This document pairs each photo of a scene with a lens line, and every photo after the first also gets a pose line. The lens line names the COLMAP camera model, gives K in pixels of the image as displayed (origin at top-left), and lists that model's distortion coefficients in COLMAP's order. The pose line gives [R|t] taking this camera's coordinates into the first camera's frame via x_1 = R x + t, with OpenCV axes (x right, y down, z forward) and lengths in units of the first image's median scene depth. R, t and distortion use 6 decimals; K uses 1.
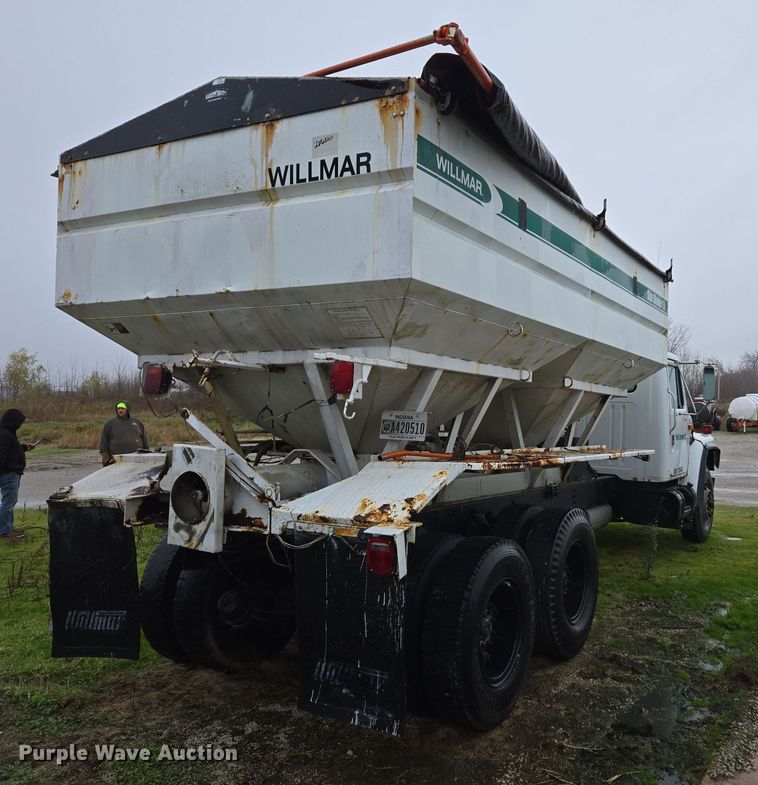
lens RADIAL K [[763.3, 0, 467.6], [0, 763.3, 394.9], [0, 0, 1]] dist [0.057747, 0.000000]
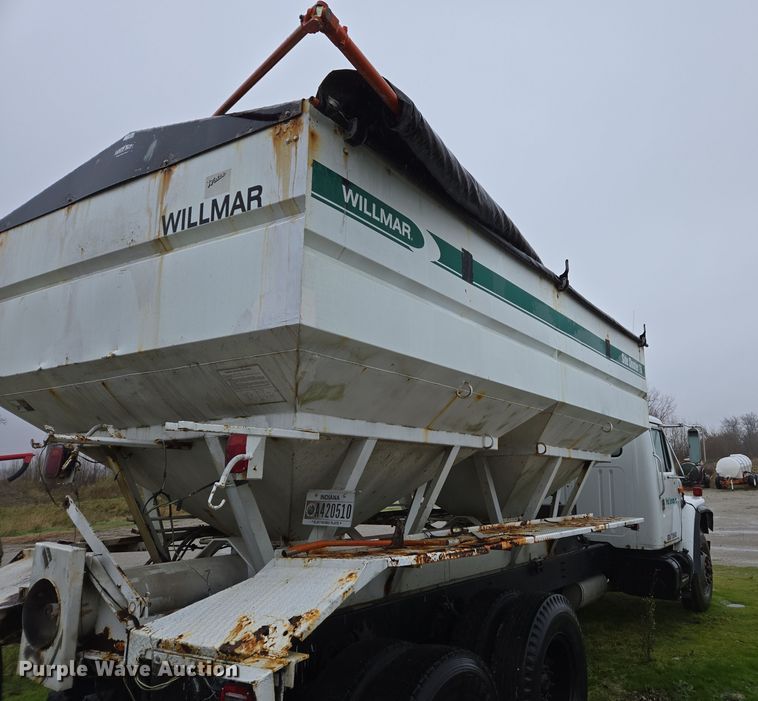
lens RADIAL K [[628.7, 0, 461.1], [0, 628.7, 342.5], [0, 0, 1]] dist [0.069917, -0.054746]
pose [[0.998536, -0.036036, -0.040346, 0.104946], [0.027977, 0.982341, -0.184995, -0.006039], [0.046300, 0.183595, 0.981911, 0.314700]]
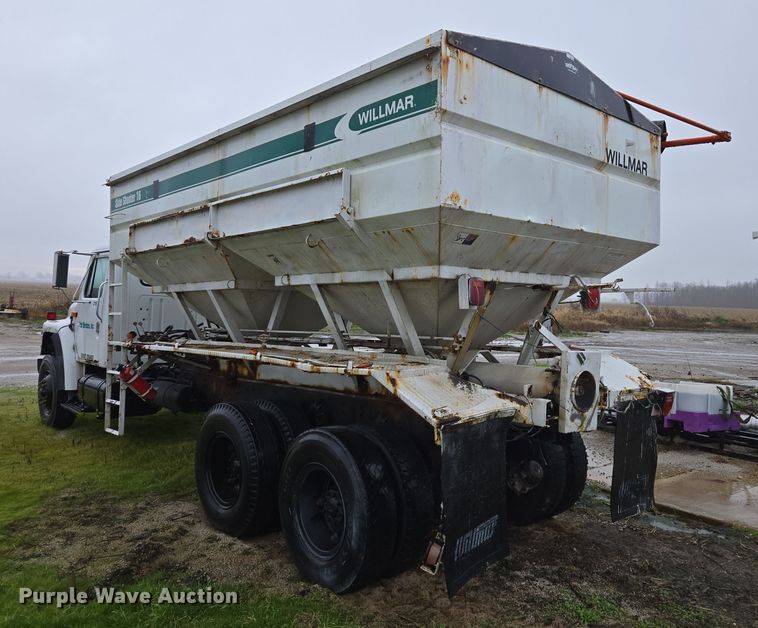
lens RADIAL K [[620.3, 0, 415.0], [0, 620.3, 303.0], [0, 0, 1]] dist [0.078857, 0.003495]
pose [[0.315335, 0.000077, 0.948980, -1.400505], [-0.040759, 0.999078, 0.013463, -0.014543], [-0.948105, -0.042925, 0.315047, 0.929881]]
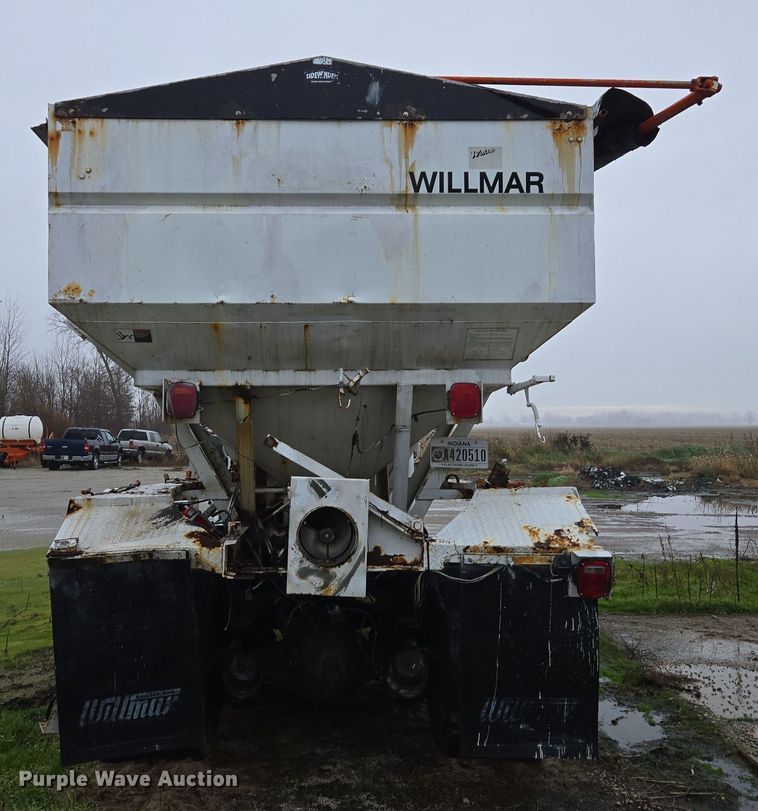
lens RADIAL K [[895.3, 0, 336.8], [0, 895.3, 413.9], [0, 0, 1]] dist [0.075729, 0.000000]
pose [[0.873780, 0.006564, 0.486277, -0.828190], [0.001796, 0.999859, -0.016723, 0.011569], [-0.486318, 0.015486, 0.873645, 0.107648]]
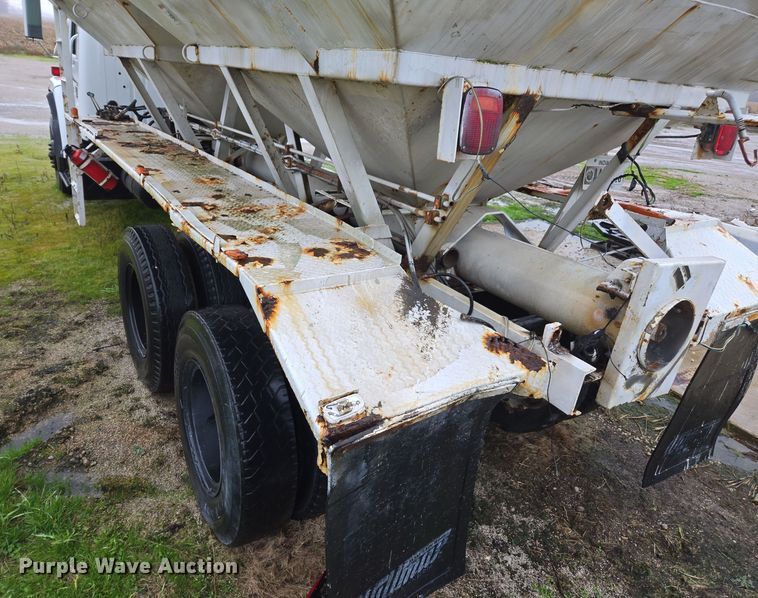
lens RADIAL K [[537.0, 0, 356.7], [0, 537.0, 296.7], [0, 0, 1]] dist [0.048056, -0.016788]
pose [[0.496814, -0.300438, 0.814195, -0.842940], [-0.111706, 0.908225, 0.403297, -0.053733], [-0.860638, -0.291314, 0.417658, 1.025852]]
